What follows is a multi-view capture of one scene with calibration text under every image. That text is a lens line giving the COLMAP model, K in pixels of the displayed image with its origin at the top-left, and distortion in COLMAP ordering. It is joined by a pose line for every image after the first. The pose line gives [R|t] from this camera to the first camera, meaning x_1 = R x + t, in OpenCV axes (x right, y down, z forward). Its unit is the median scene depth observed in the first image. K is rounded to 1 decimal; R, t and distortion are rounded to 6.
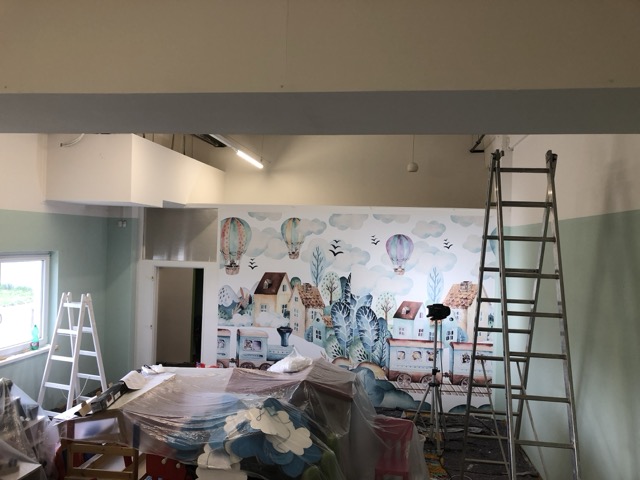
lens RADIAL K [[520.6, 0, 319.3], [0, 520.6, 242.2], [0, 0, 1]] dist [-0.009459, -0.011902]
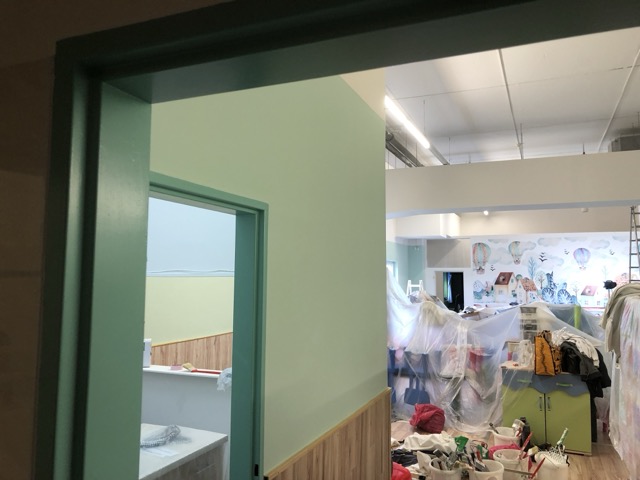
lens RADIAL K [[520.6, 0, 320.1], [0, 520.6, 235.6], [0, 0, 1]] dist [-0.009459, -0.011902]
pose [[0.964671, -0.043486, -0.259845, -0.236956], [0.022608, 0.996309, -0.082805, 0.067222], [0.262487, 0.074005, 0.962093, -0.911915]]
